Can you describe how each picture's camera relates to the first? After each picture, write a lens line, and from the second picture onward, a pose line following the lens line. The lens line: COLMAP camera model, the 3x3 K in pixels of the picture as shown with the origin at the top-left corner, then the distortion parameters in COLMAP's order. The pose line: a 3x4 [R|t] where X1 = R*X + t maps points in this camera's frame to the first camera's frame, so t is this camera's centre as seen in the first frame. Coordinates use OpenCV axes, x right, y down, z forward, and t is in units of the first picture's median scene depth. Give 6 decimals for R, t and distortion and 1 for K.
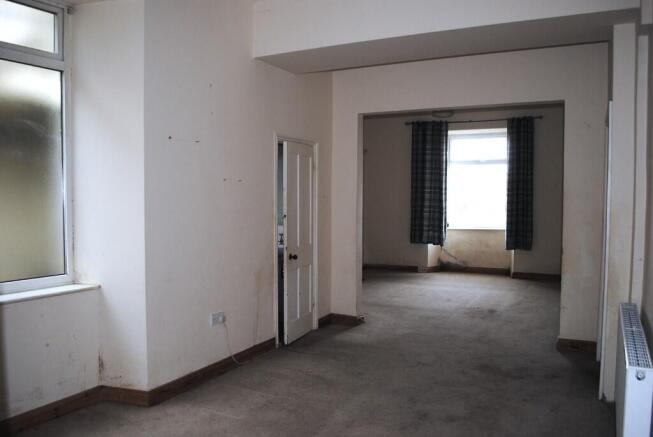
lens RADIAL K [[514.5, 0, 335.7], [0, 514.5, 219.2], [0, 0, 1]] dist [-0.072697, 0.002137]
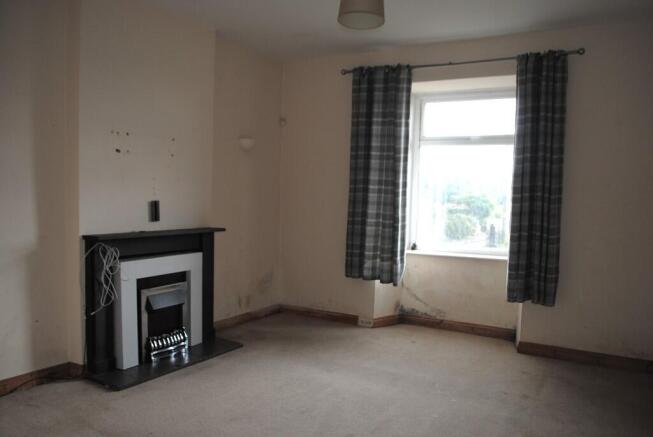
lens RADIAL K [[514.5, 0, 335.7], [0, 514.5, 219.2], [0, 0, 1]] dist [-0.072697, 0.002137]
pose [[0.997555, 0.033087, -0.061556, 0.174074], [-0.032780, 0.999445, 0.005990, -0.022639], [0.061720, -0.003958, 0.998086, 0.429228]]
